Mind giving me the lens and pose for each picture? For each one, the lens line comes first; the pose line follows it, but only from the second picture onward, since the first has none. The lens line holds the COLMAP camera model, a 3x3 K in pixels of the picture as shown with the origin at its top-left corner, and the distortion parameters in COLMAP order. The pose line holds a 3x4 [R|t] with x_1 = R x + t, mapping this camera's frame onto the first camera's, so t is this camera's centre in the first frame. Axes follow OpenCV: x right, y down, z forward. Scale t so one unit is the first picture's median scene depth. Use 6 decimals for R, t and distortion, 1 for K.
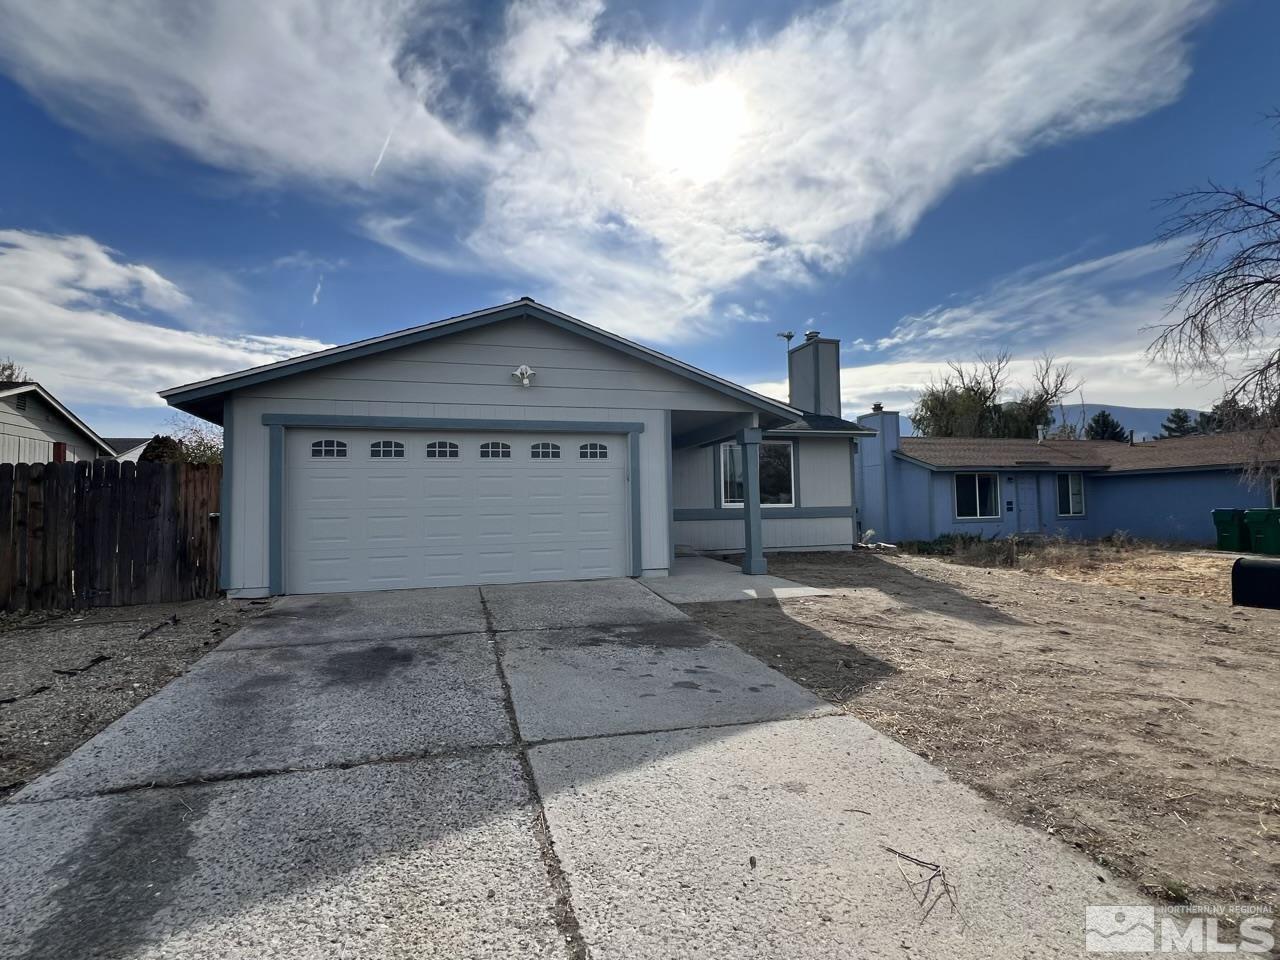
lens RADIAL K [[602.1, 0, 640.0], [0, 602.1, 480.0], [0, 0, 1]] dist [-0.039869, 0.023203]
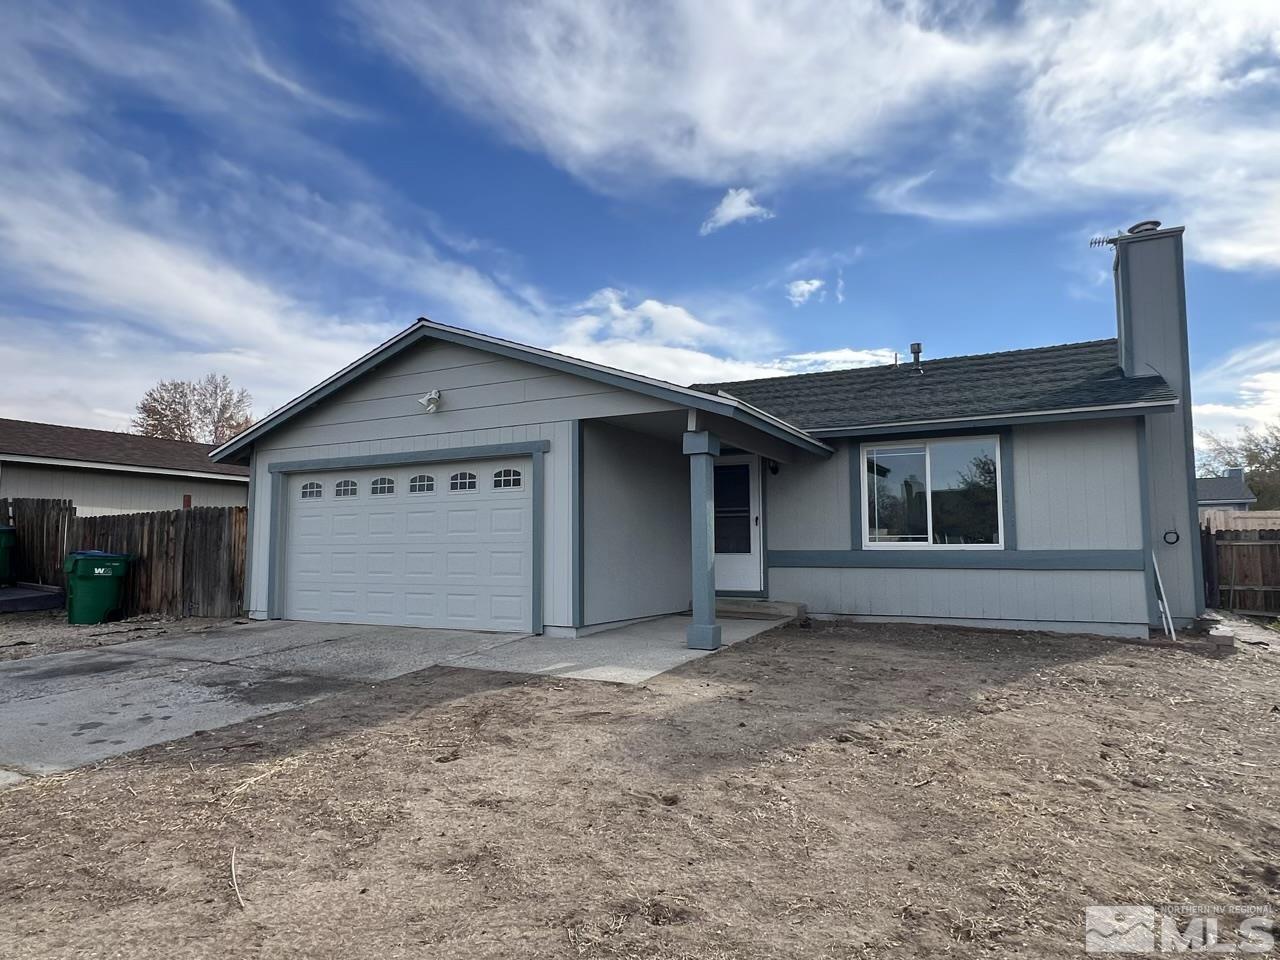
lens RADIAL K [[787.4, 0, 640.0], [0, 787.4, 480.0], [0, 0, 1]] dist [-0.003838, -0.002217]
pose [[0.701300, -0.050475, -0.711077, 0.548569], [0.023133, 0.998576, -0.048067, 0.007331], [0.712490, 0.017260, 0.701470, 0.236543]]
